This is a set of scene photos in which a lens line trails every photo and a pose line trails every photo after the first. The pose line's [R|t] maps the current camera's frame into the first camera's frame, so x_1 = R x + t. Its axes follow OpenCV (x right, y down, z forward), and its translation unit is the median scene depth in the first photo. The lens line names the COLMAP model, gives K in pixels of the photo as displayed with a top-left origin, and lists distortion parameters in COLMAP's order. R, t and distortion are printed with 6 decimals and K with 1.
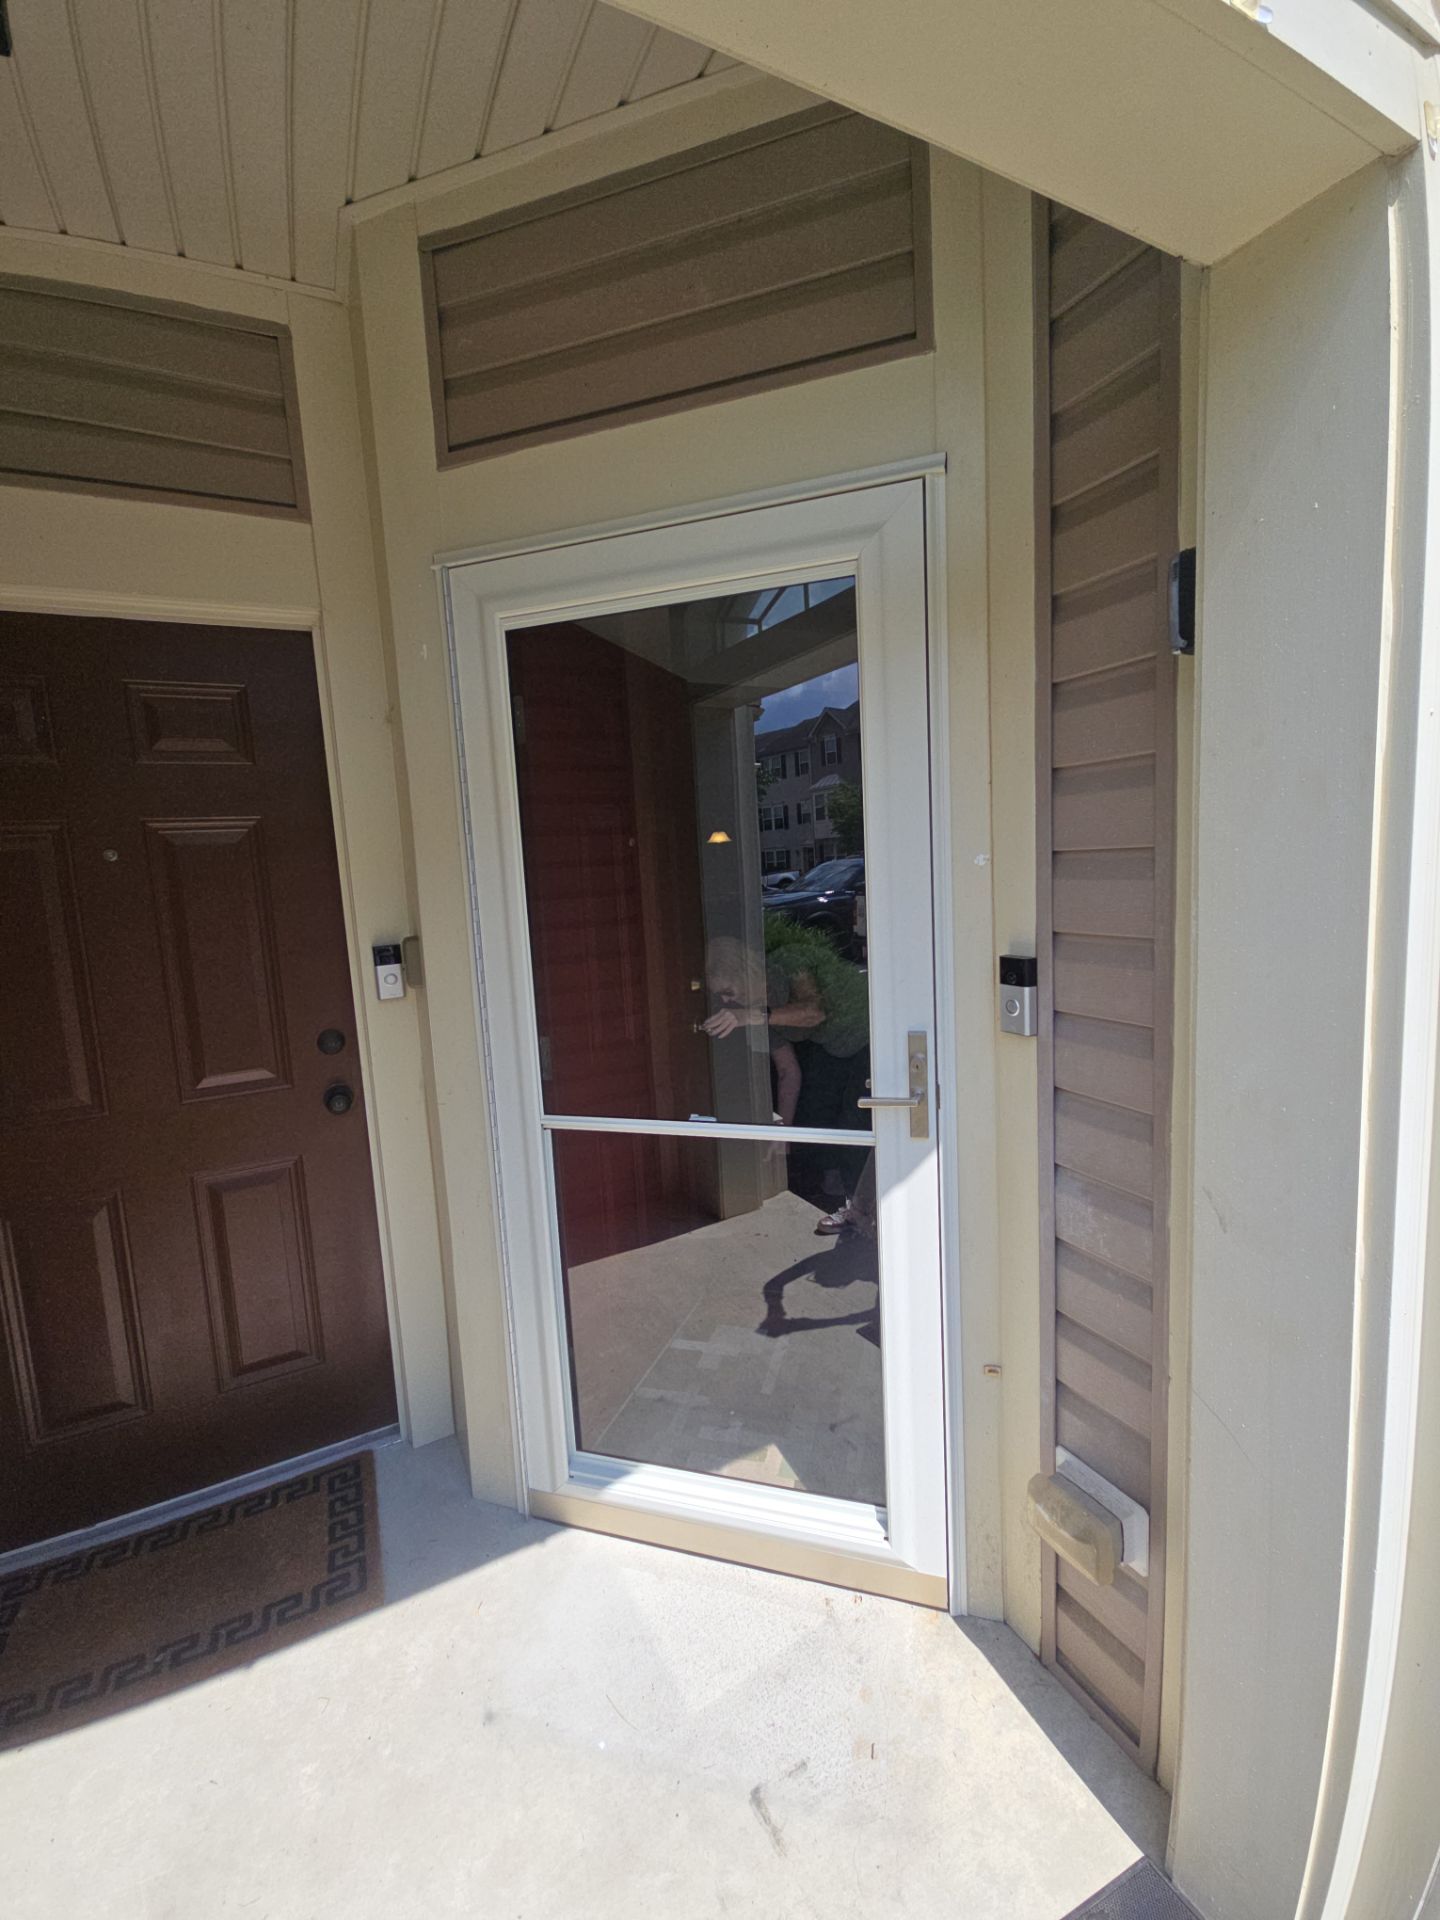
lens RADIAL K [[789.5, 0, 719.4], [0, 789.5, 953.8], [0, 0, 1]] dist [-0.002987, -0.002638]
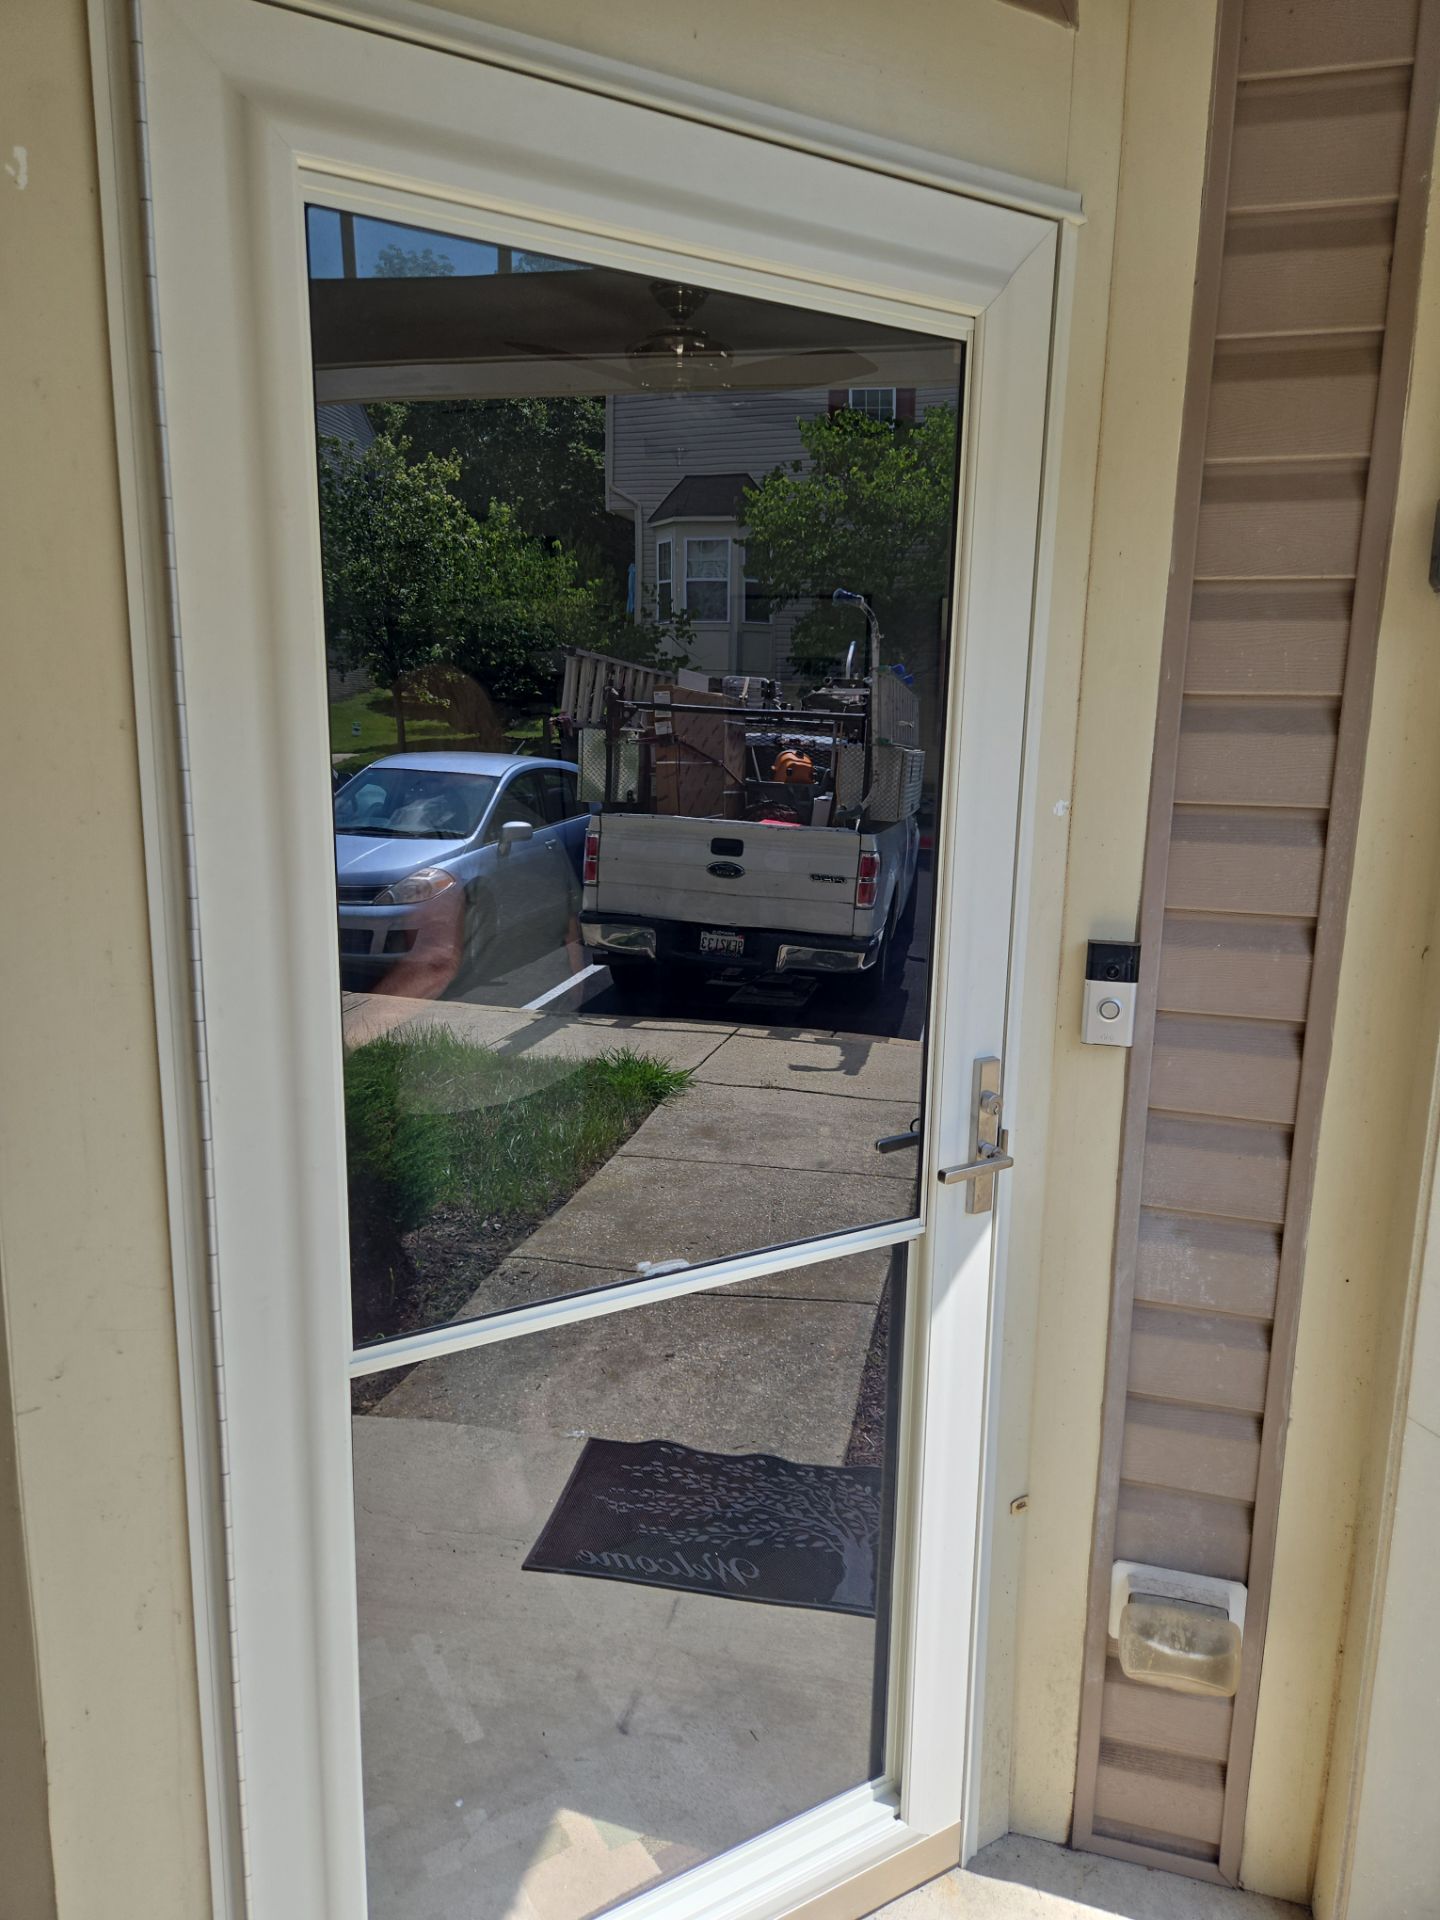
lens RADIAL K [[1309.1, 0, 721.5], [0, 1309.1, 959.3], [0, 0, 1]] dist [0.022376, -0.011742]
pose [[0.662912, -0.076589, 0.744769, -0.727708], [0.030270, 0.996682, 0.075551, -0.078027], [-0.748085, -0.027540, 0.663031, 0.426708]]
